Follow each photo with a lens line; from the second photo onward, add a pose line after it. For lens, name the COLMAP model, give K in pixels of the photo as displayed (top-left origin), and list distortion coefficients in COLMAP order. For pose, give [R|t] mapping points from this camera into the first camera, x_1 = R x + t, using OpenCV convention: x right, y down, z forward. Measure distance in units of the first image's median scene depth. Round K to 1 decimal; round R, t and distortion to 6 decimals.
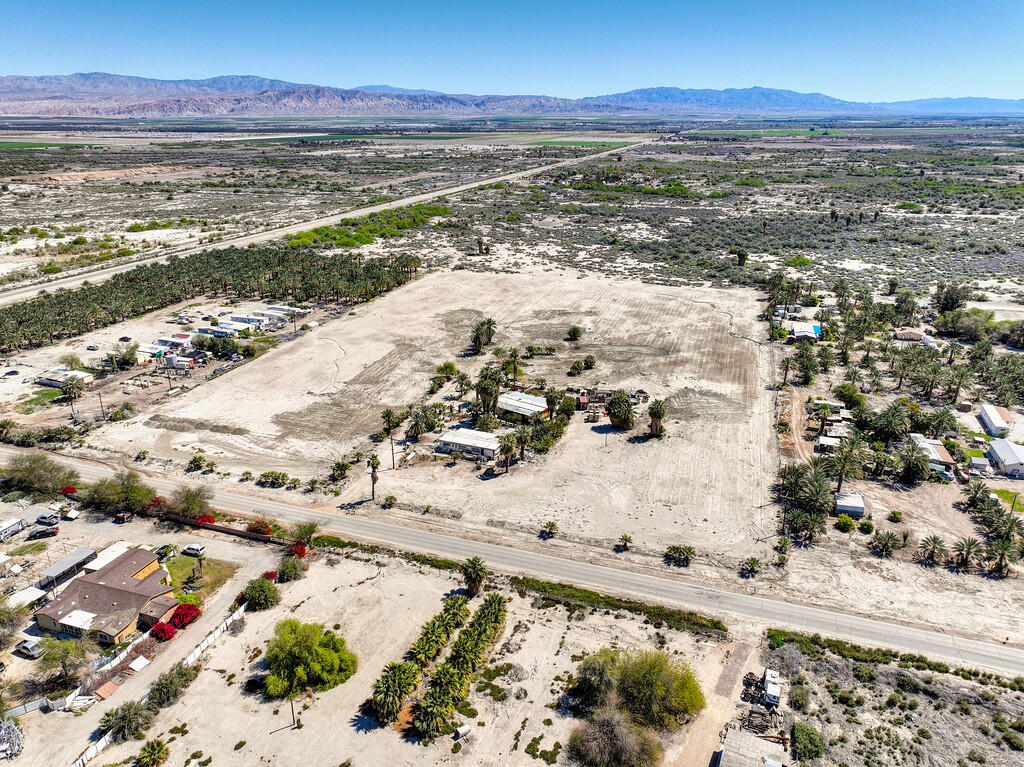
lens RADIAL K [[718.1, 0, 510.2], [0, 718.1, 385.6], [0, 0, 1]] dist [-0.002788, 0.018786]
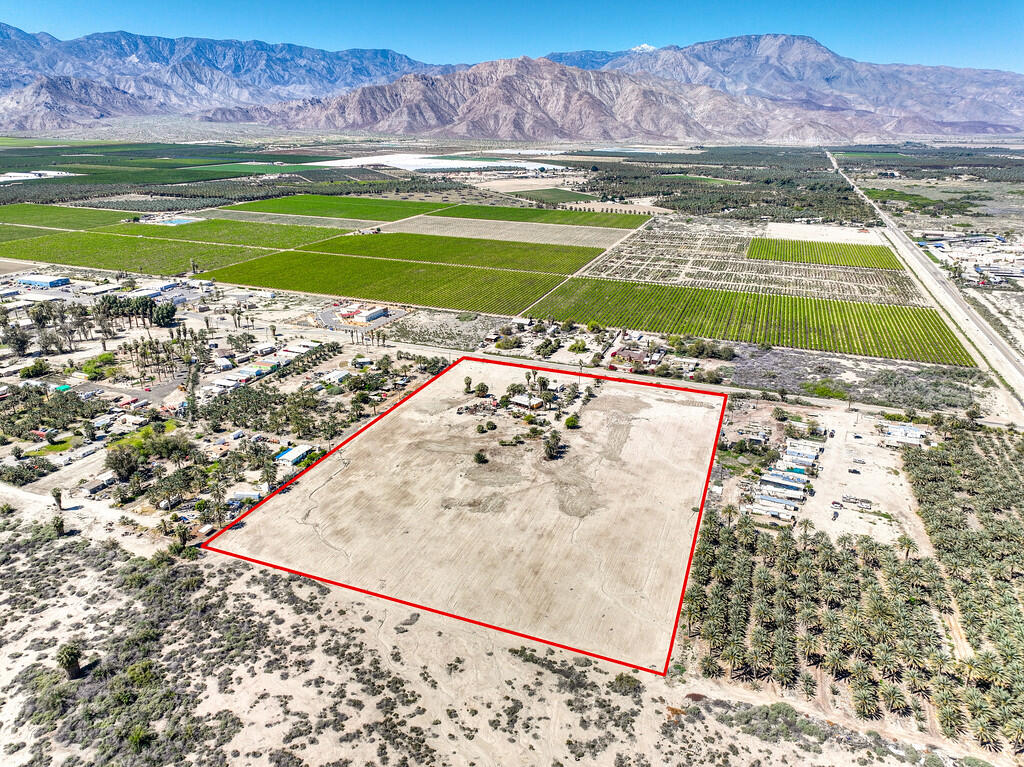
lens RADIAL K [[718.1, 0, 510.2], [0, 718.1, 385.6], [0, 0, 1]] dist [-0.002788, 0.018786]
pose [[-0.999260, -0.011907, 0.036582, -0.009799], [0.014831, 0.758167, 0.651892, -1.311622], [-0.035497, 0.651952, -0.757429, 2.504292]]
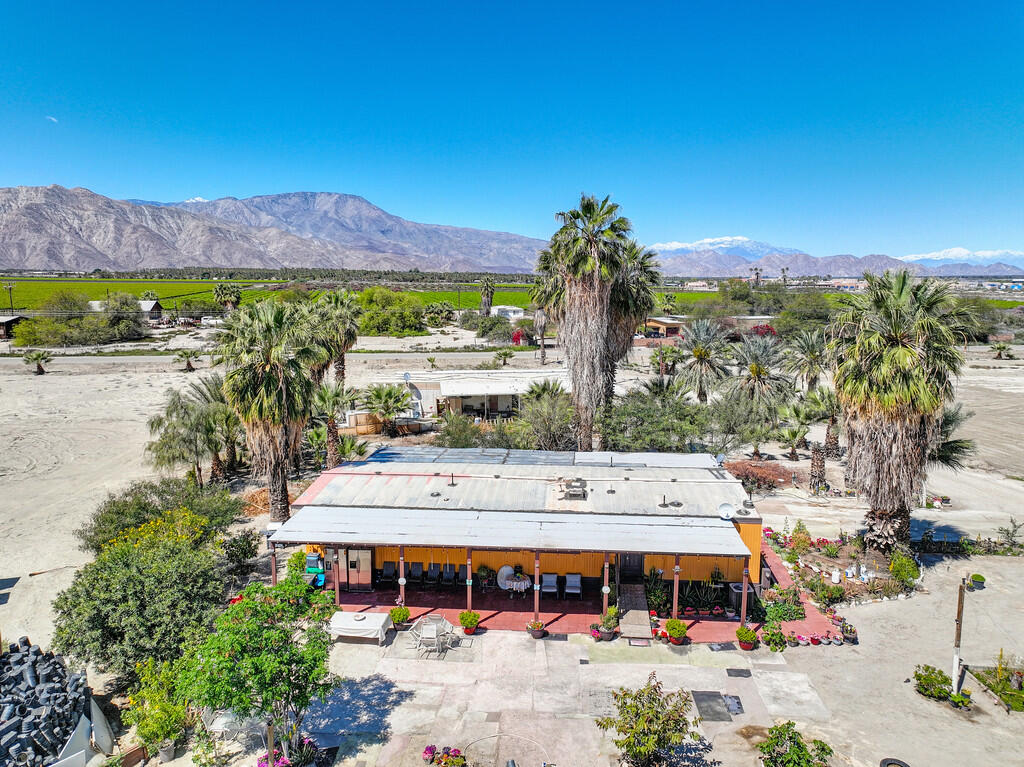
lens RADIAL K [[718.1, 0, 510.2], [0, 718.1, 385.6], [0, 0, 1]] dist [-0.002788, 0.018786]
pose [[-0.862061, 0.077859, -0.500788, 0.083056], [-0.176157, 0.880486, 0.440129, -0.042480], [0.475205, 0.467635, -0.745317, 1.087899]]
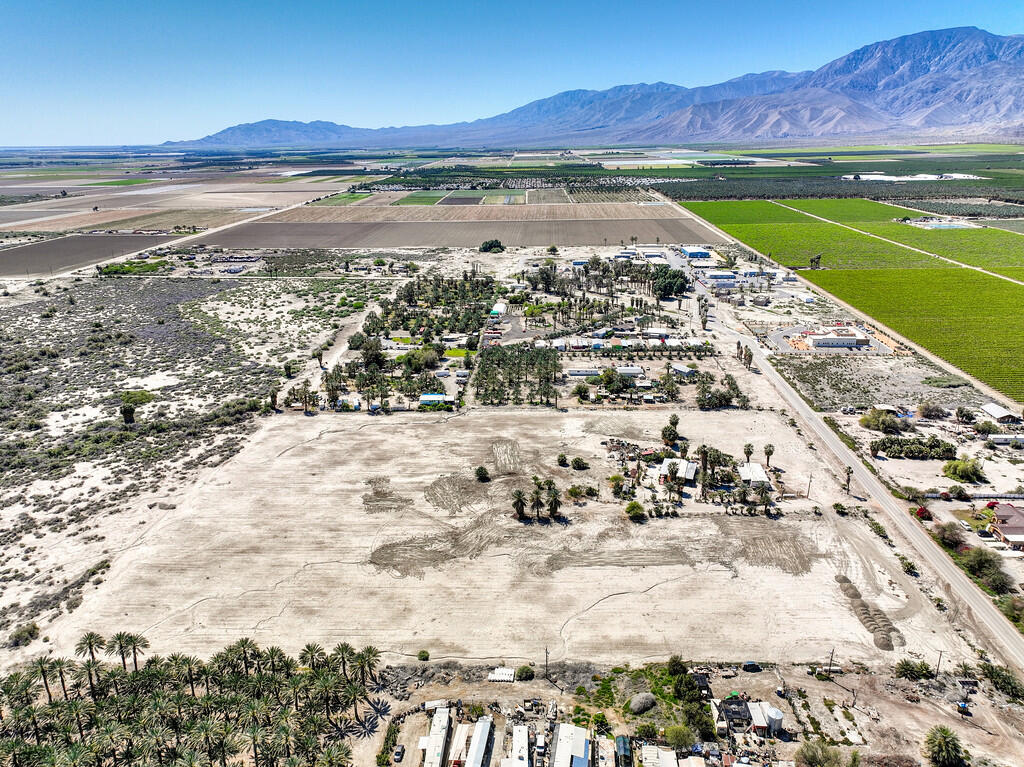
lens RADIAL K [[718.1, 0, 510.2], [0, 718.1, 385.6], [0, 0, 1]] dist [-0.002788, 0.018786]
pose [[-0.287817, -0.306286, 0.907387, -1.090829], [0.344954, 0.850725, 0.396577, -0.766937], [-0.893402, 0.427148, -0.139199, 1.423641]]
